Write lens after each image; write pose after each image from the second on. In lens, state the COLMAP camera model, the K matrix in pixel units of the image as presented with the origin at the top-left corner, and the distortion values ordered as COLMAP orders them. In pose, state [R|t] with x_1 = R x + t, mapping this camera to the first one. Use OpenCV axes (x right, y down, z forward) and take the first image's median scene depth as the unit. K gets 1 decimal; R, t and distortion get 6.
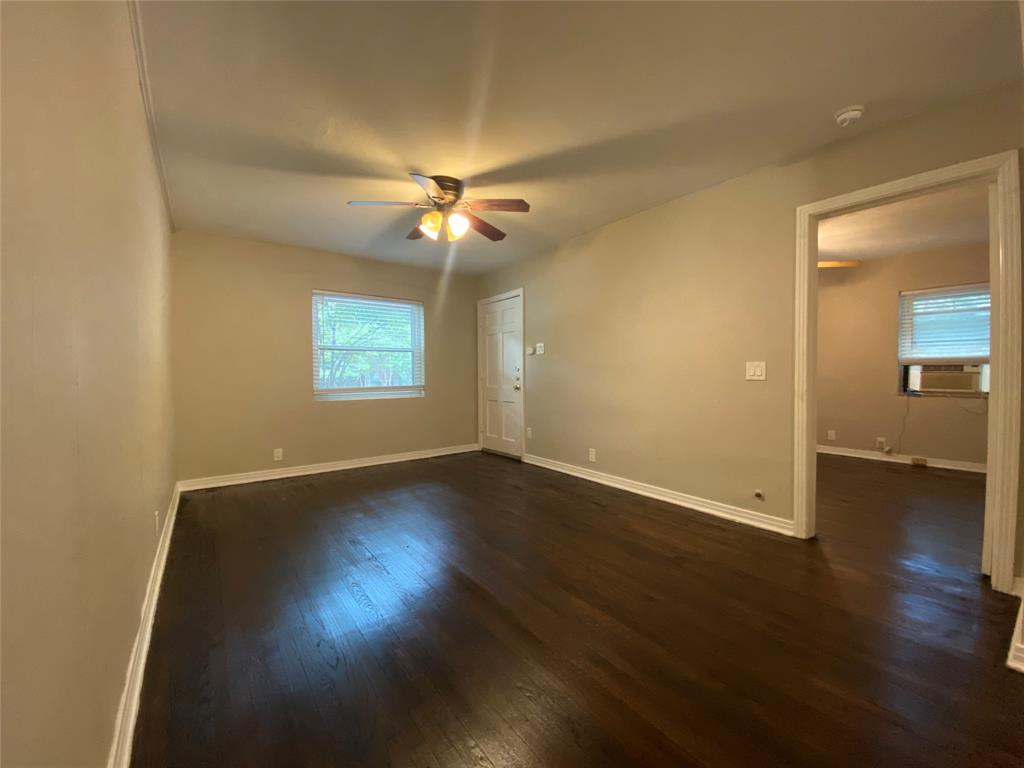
lens RADIAL K [[411.9, 0, 509.6], [0, 411.9, 377.6], [0, 0, 1]] dist [0.002277, -0.013449]
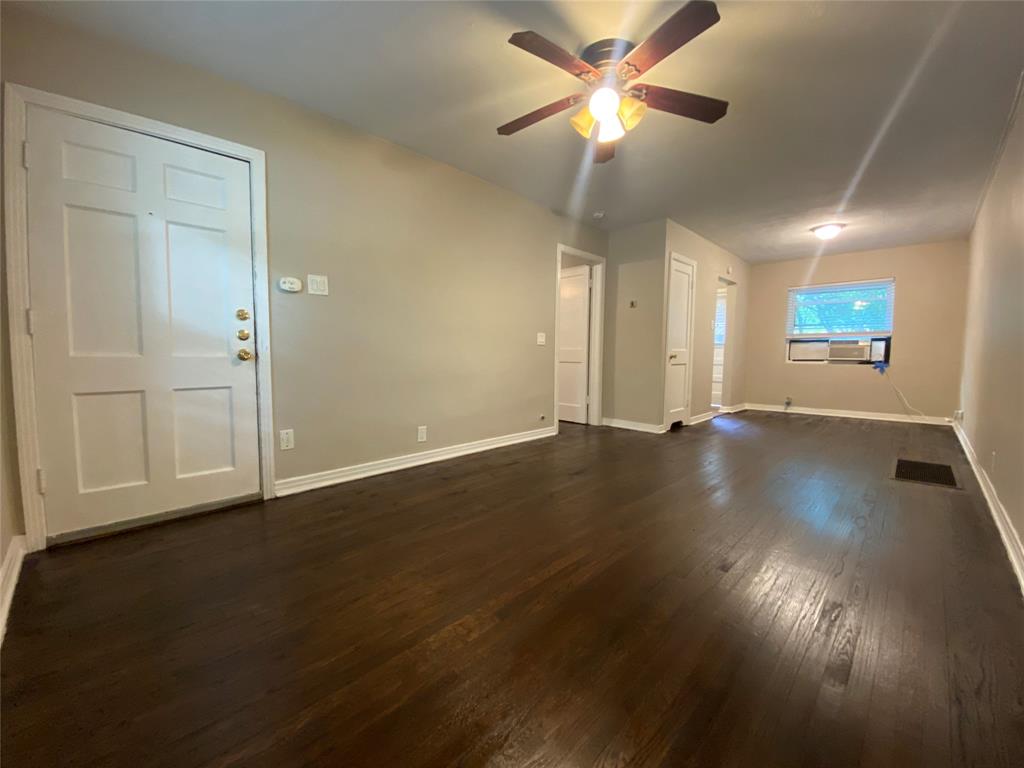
lens RADIAL K [[413.0, 0, 512.0], [0, 413.0, 384.0], [0, 0, 1]] dist [-0.022677, -0.000131]
pose [[-0.184014, -0.064932, 0.980777, -0.523101], [0.006765, 0.997708, 0.067322, 0.029029], [-0.982900, 0.019023, -0.183153, 0.804931]]
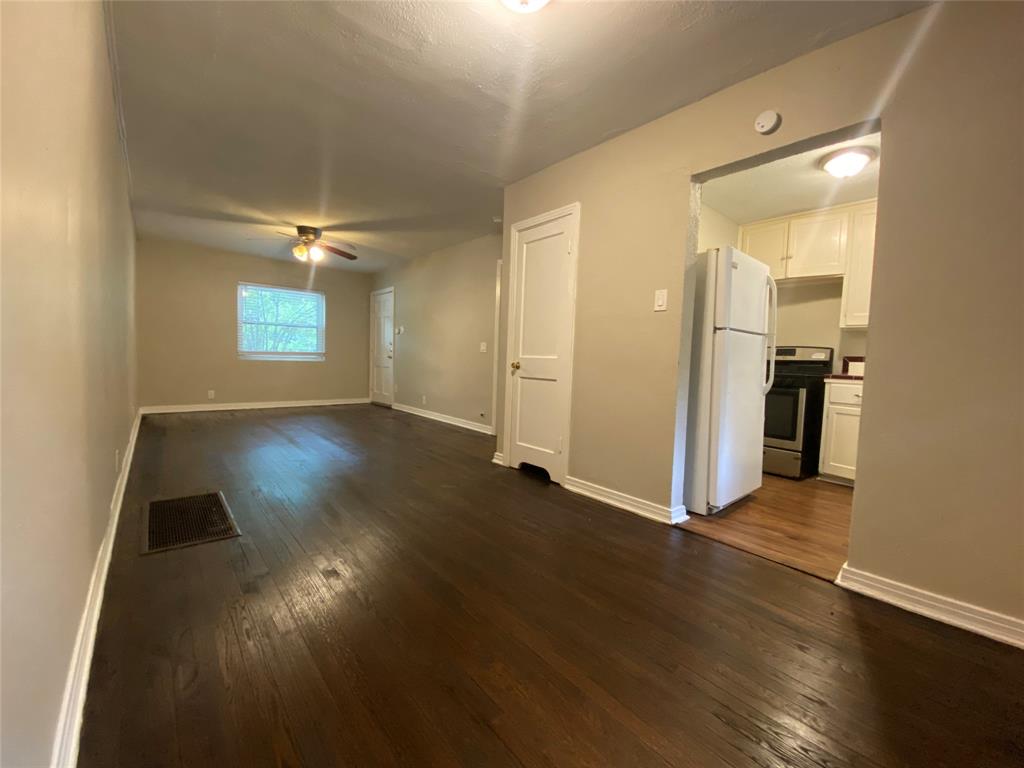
lens RADIAL K [[401.9, 0, 516.9], [0, 401.9, 380.2], [0, 0, 1]] dist [-0.033527, -0.000171]
pose [[0.993508, 0.034916, 0.108268, 0.314527], [-0.040099, 0.998133, 0.046067, 0.025101], [-0.106458, -0.050109, 0.993054, -0.434283]]
